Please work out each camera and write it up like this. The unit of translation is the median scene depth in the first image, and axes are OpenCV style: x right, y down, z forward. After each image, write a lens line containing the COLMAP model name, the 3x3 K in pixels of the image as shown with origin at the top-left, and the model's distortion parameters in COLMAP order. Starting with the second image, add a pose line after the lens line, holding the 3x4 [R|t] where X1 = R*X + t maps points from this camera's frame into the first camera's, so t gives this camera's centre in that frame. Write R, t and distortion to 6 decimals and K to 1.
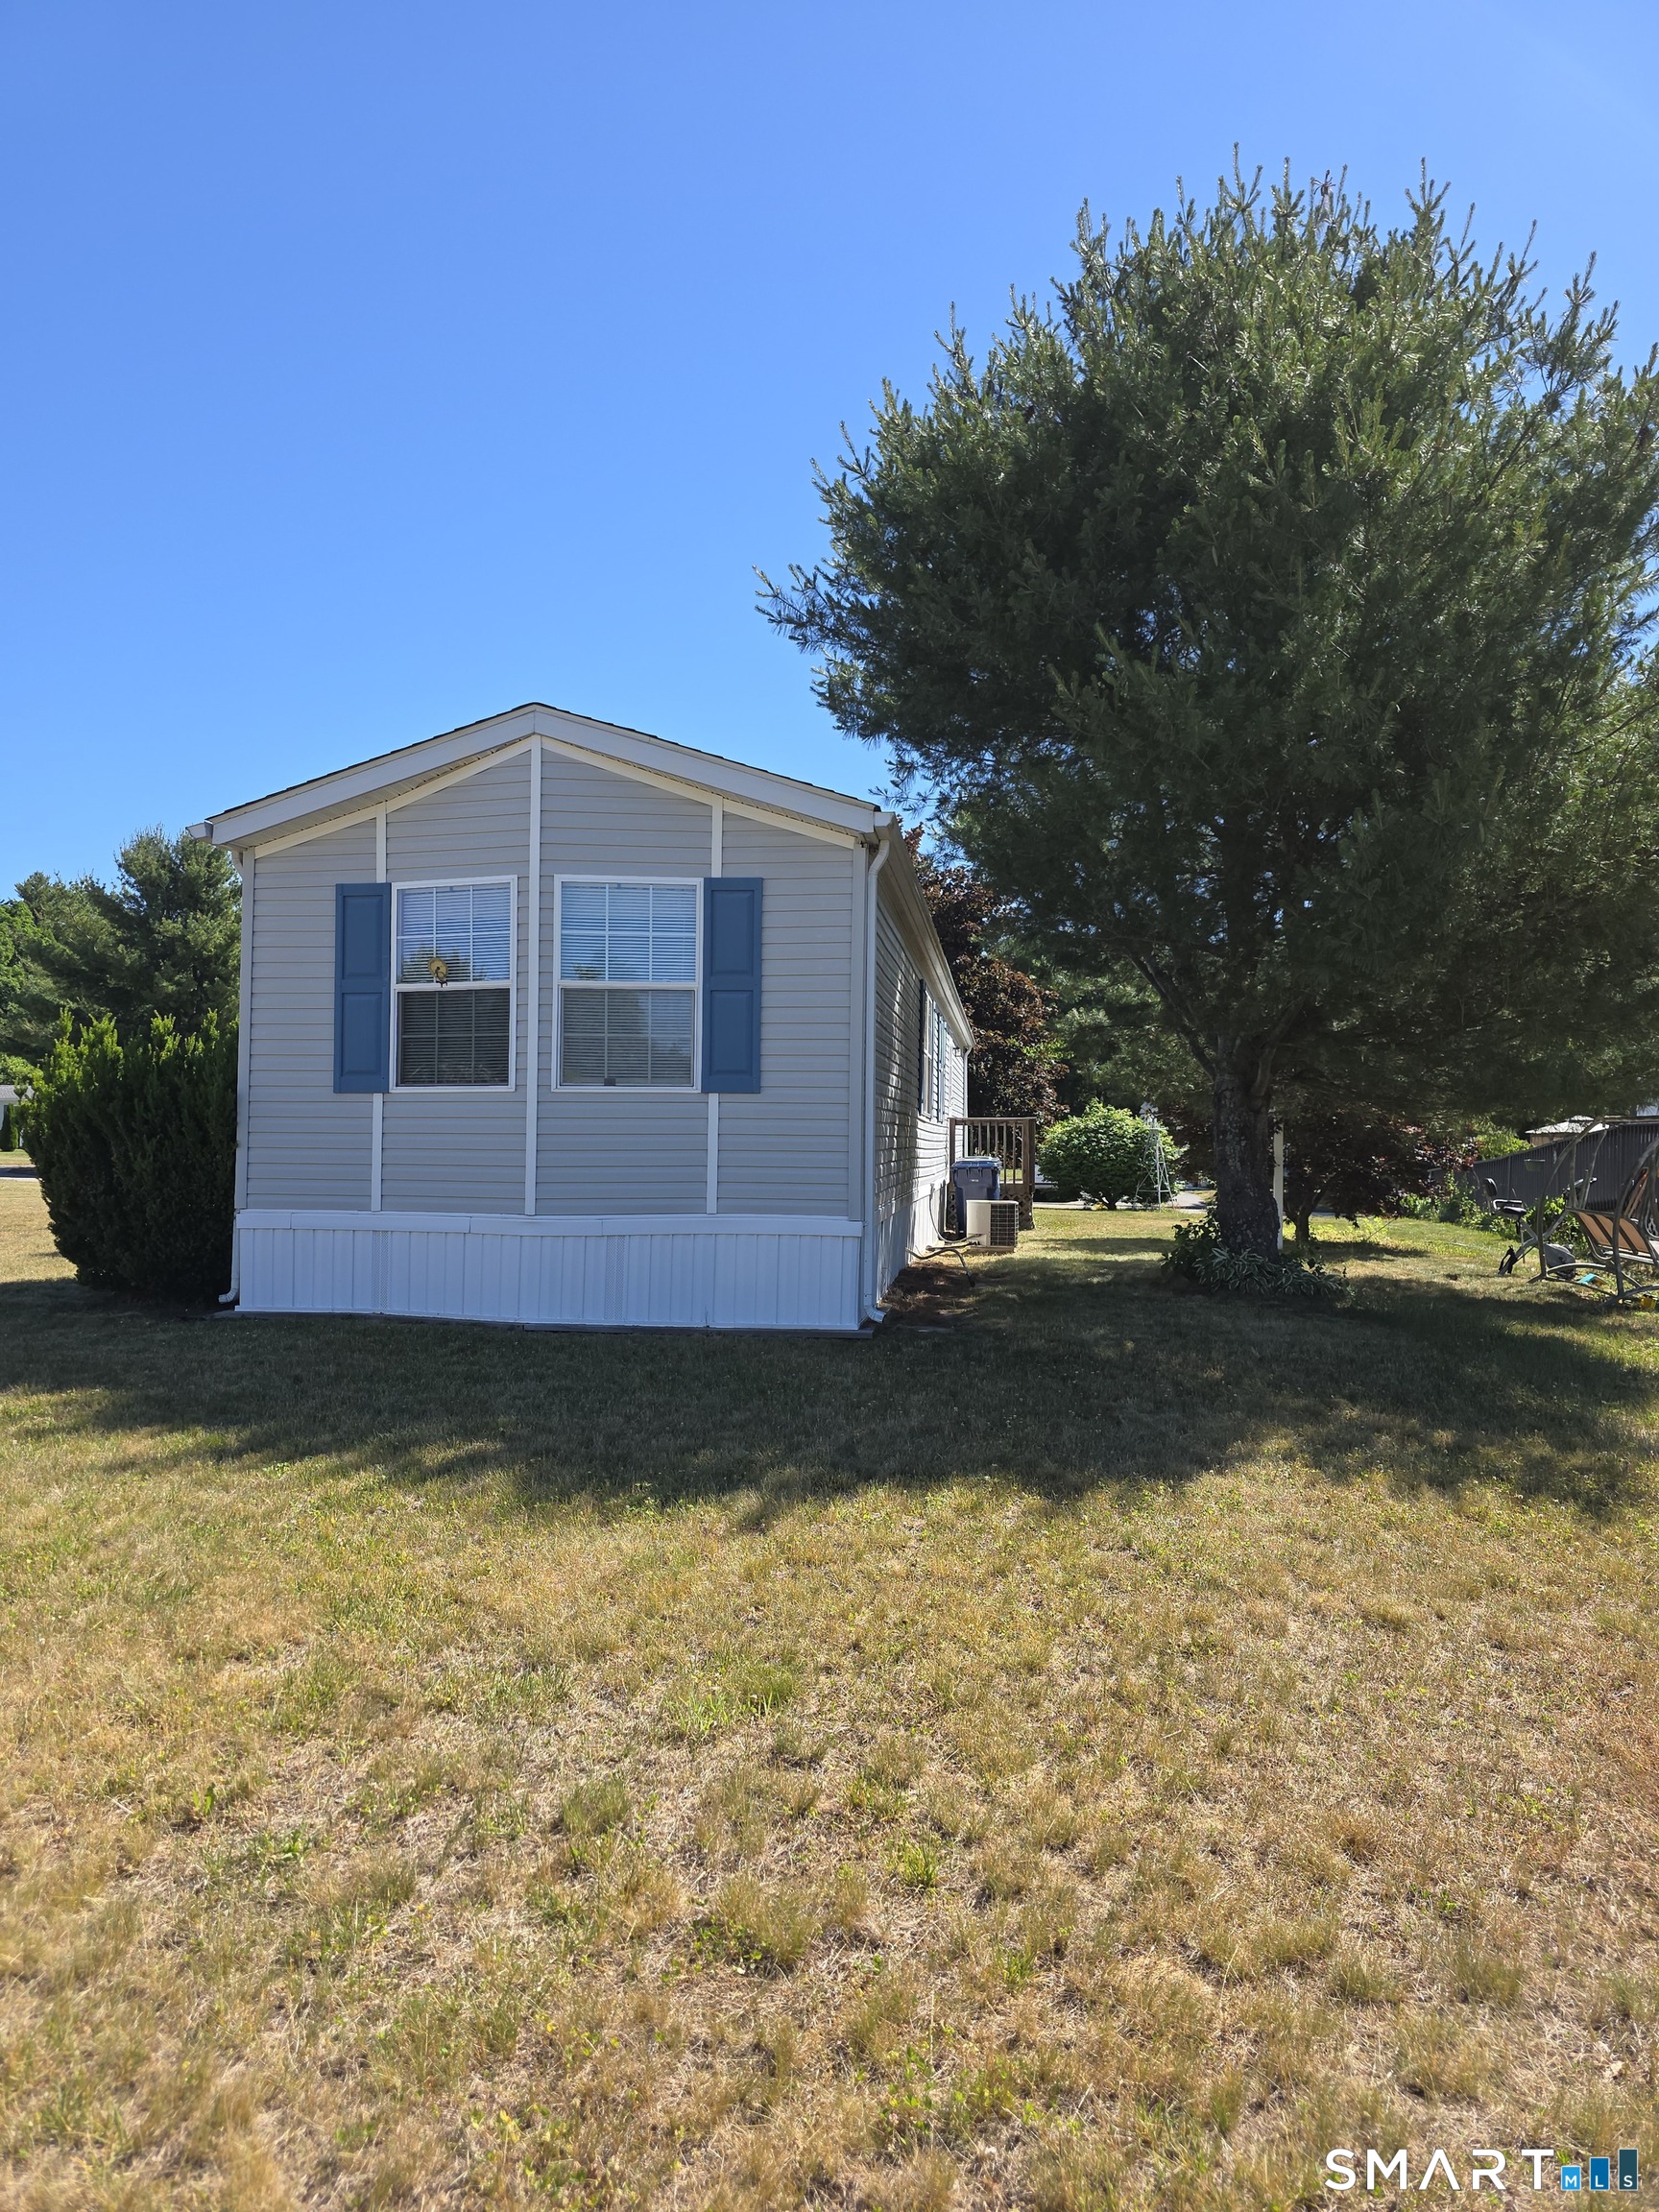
lens RADIAL K [[1506.9, 0, 829.7], [0, 1506.9, 1103.7], [0, 0, 1]] dist [0.042281, -0.025535]
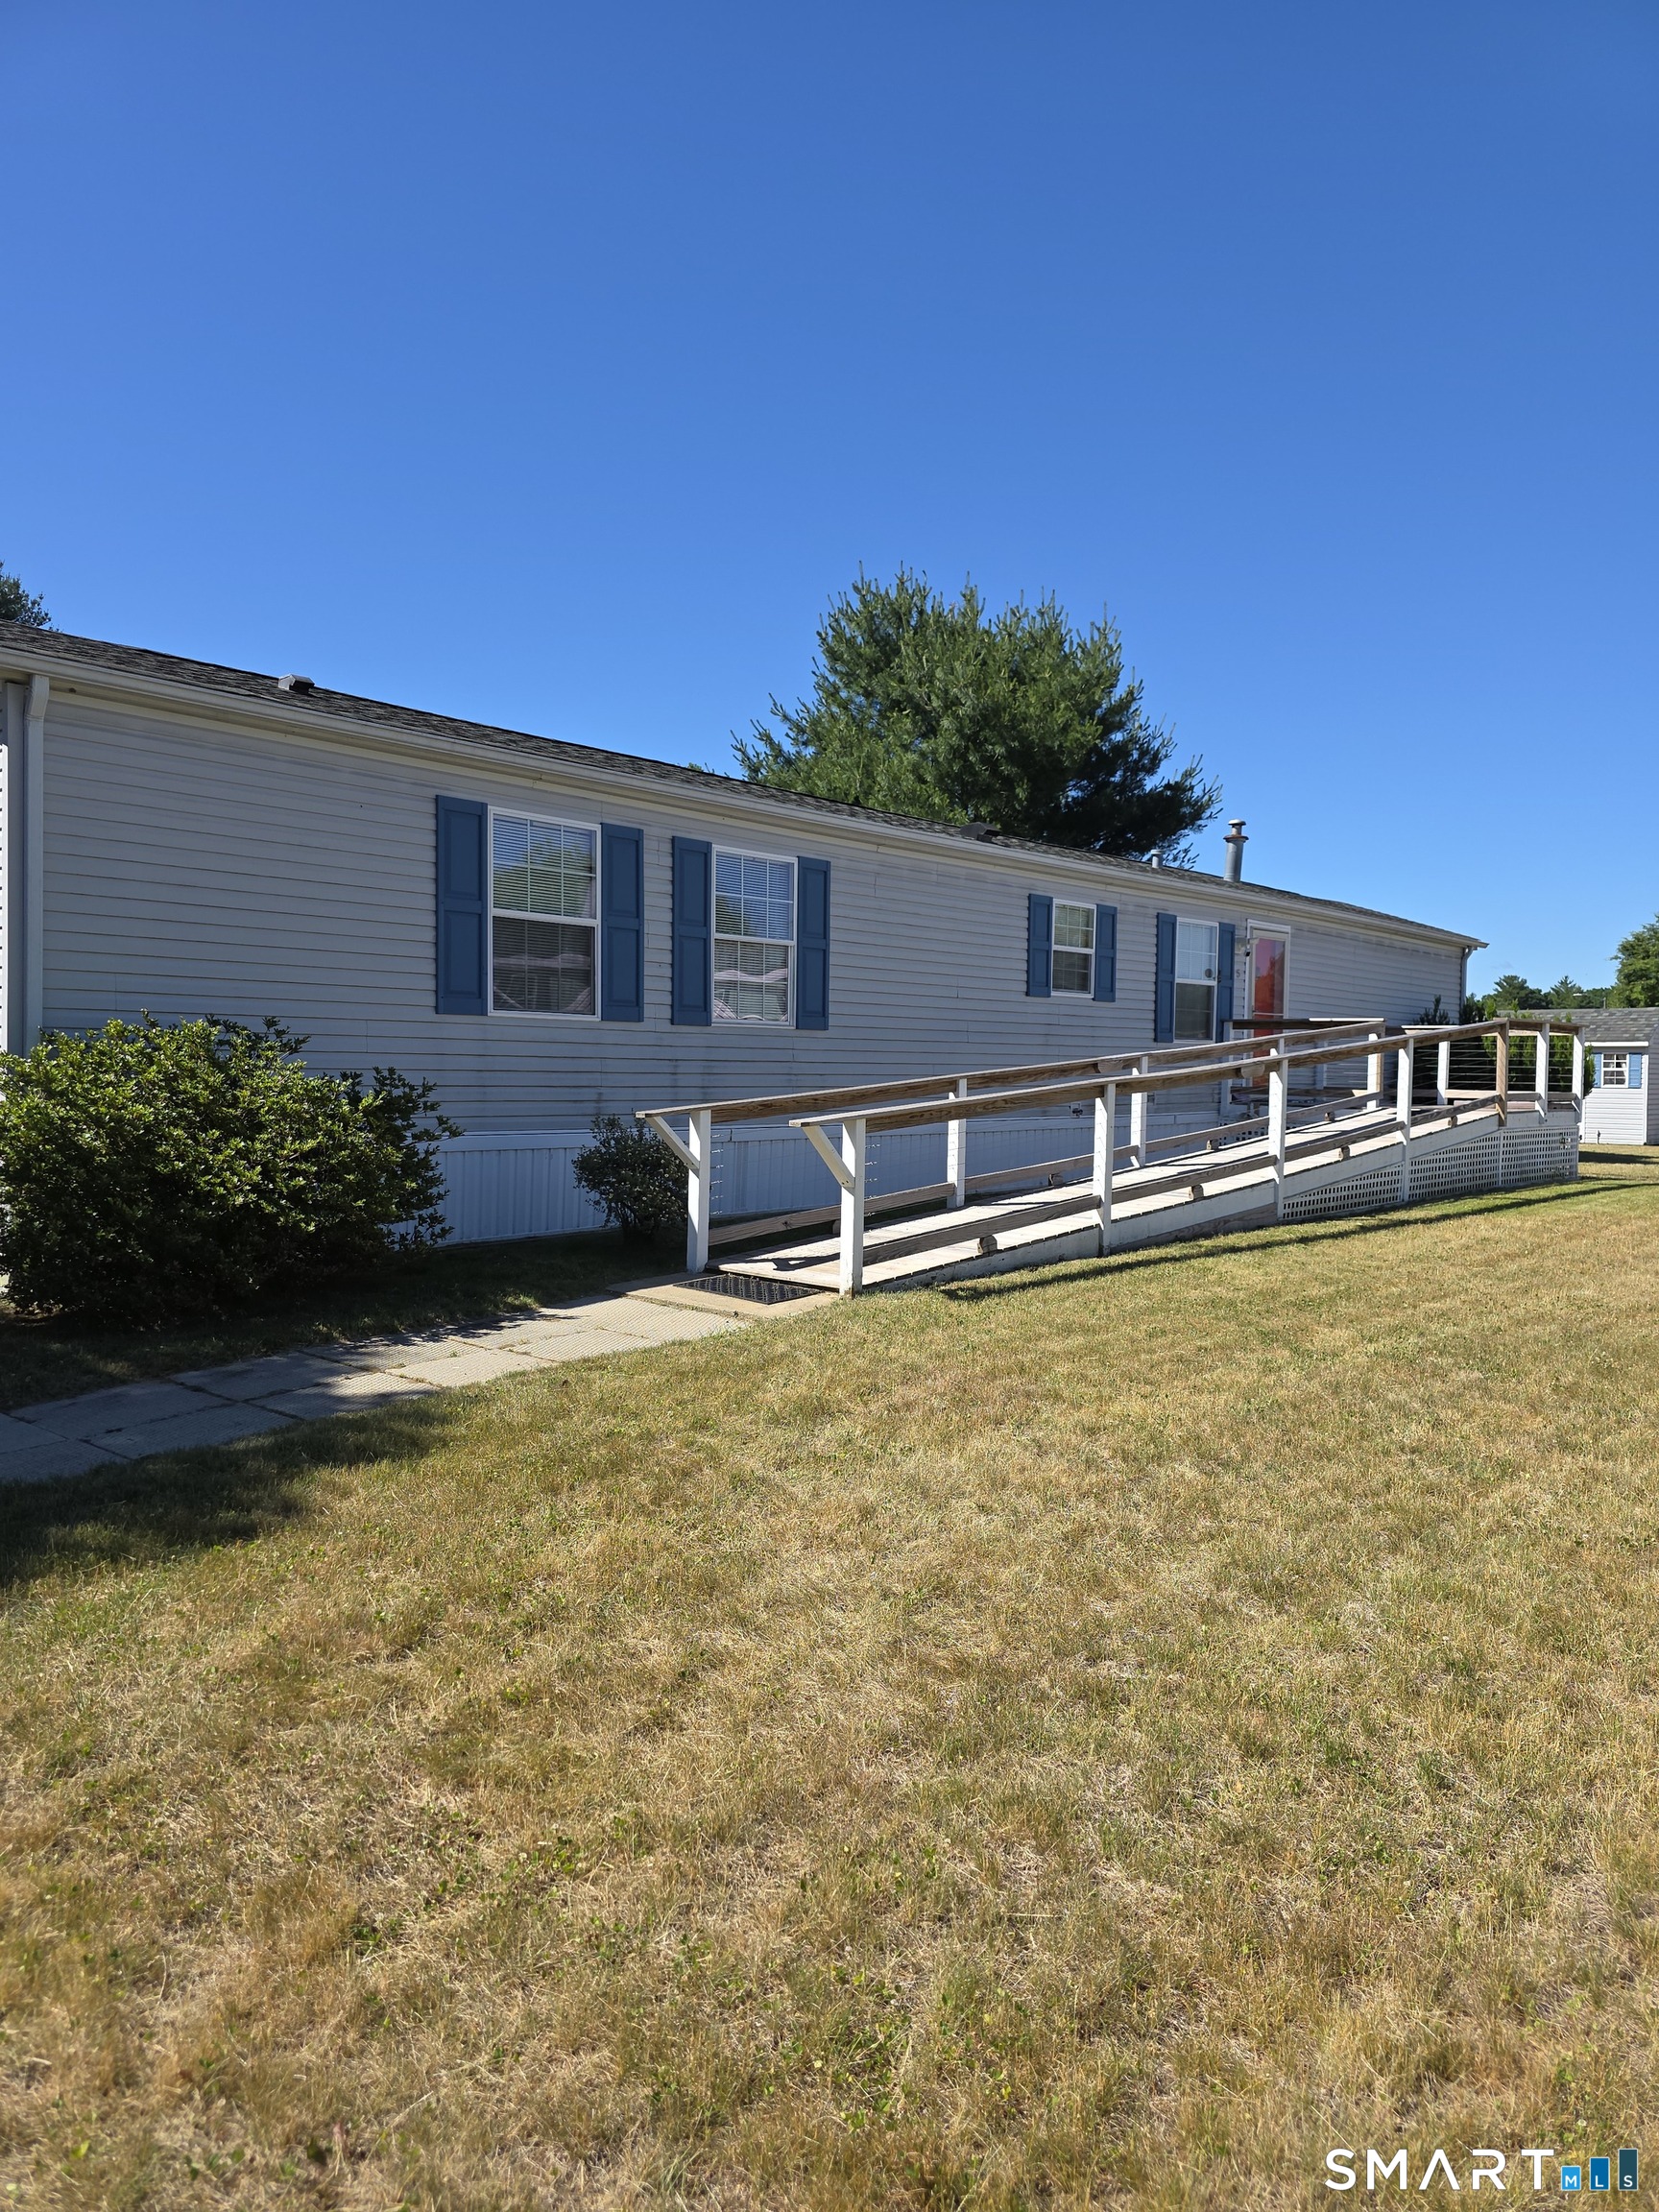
lens RADIAL K [[1506.9, 0, 837.2], [0, 1506.9, 1107.5], [0, 0, 1]] dist [0.042281, -0.025535]
pose [[0.542235, -0.017278, 0.840049, -1.017078], [-0.034806, 0.998468, 0.043003, 0.002598], [-0.839506, -0.052556, 0.540803, 0.250725]]
